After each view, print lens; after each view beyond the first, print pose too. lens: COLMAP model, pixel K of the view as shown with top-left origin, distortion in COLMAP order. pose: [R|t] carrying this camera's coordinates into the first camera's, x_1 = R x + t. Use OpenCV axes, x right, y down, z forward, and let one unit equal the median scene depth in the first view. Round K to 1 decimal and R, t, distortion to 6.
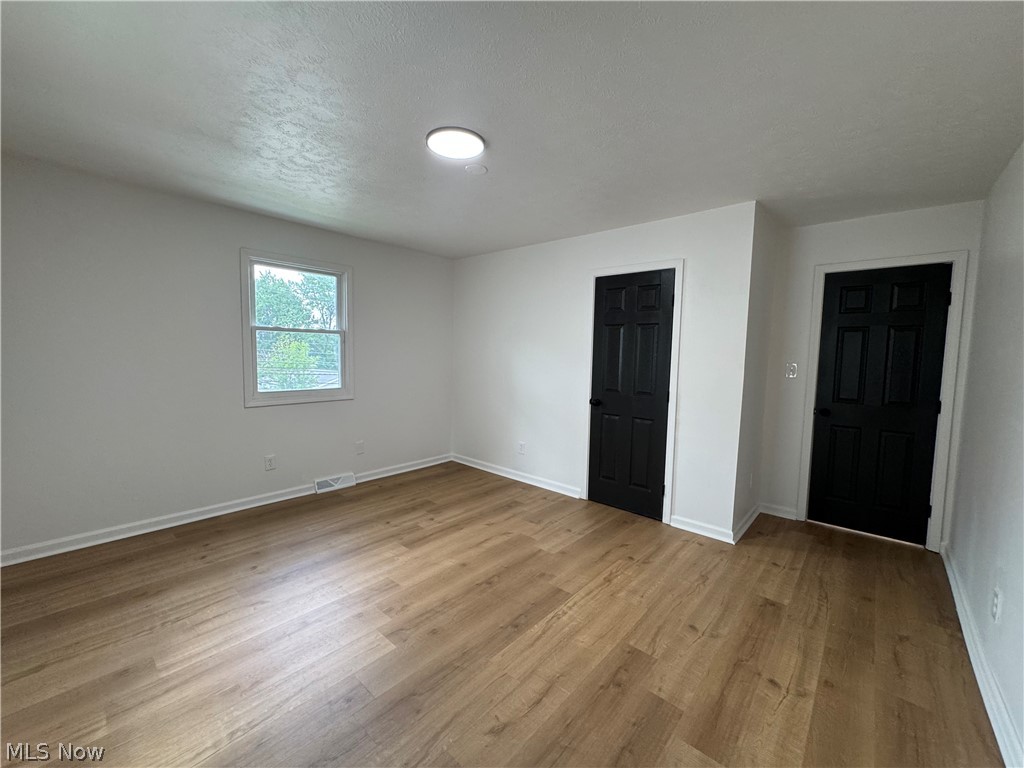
lens RADIAL K [[410.7, 0, 513.1], [0, 410.7, 382.6], [0, 0, 1]] dist [-0.004010, -0.000463]
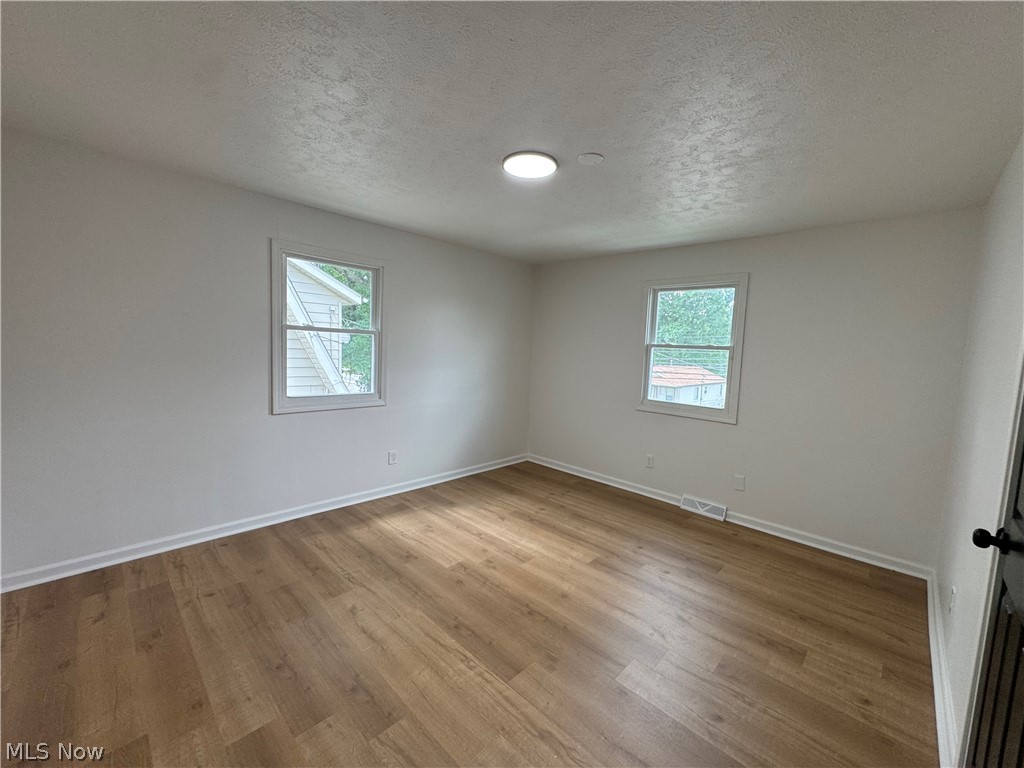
lens RADIAL K [[410.7, 0, 513.1], [0, 410.7, 382.6], [0, 0, 1]] dist [-0.004010, -0.000463]
pose [[-0.039469, 0.063841, -0.997179, 0.709221], [-0.122133, 0.990166, 0.068226, -0.071216], [0.991729, 0.124481, -0.031284, 0.789379]]
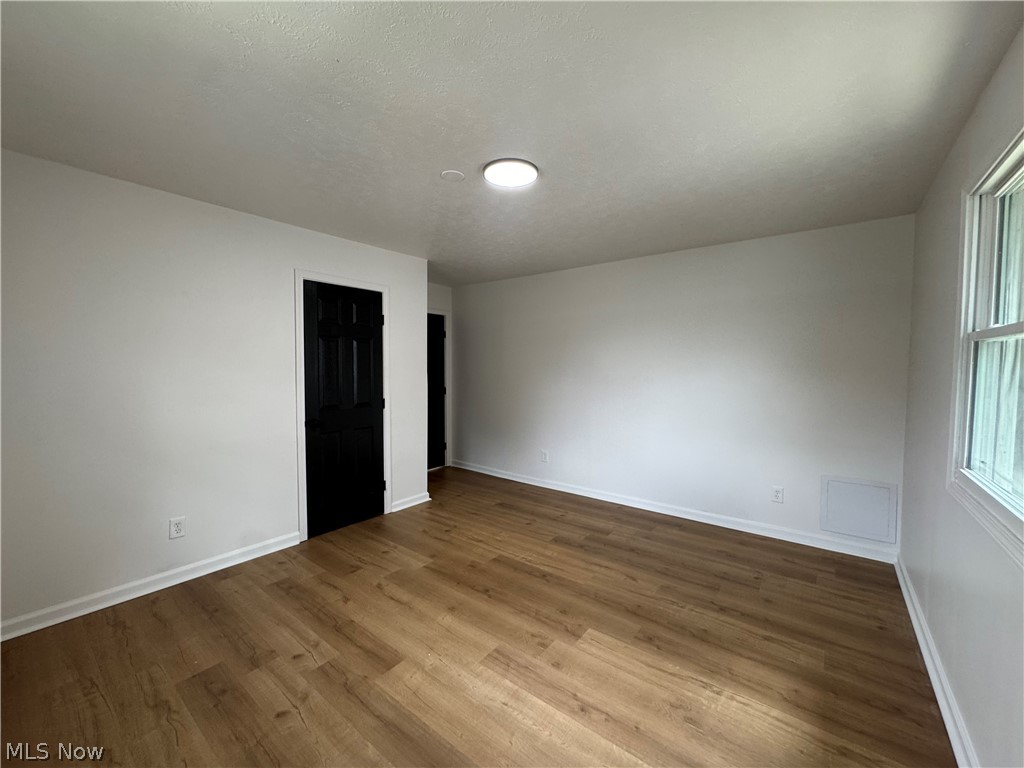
lens RADIAL K [[410.7, 0, 513.1], [0, 410.7, 382.6], [0, 0, 1]] dist [-0.004010, -0.000463]
pose [[-0.066222, -0.064318, 0.995730, -0.910361], [0.069244, 0.995218, 0.068890, -0.089900], [-0.995399, 0.073511, -0.061452, 0.817498]]
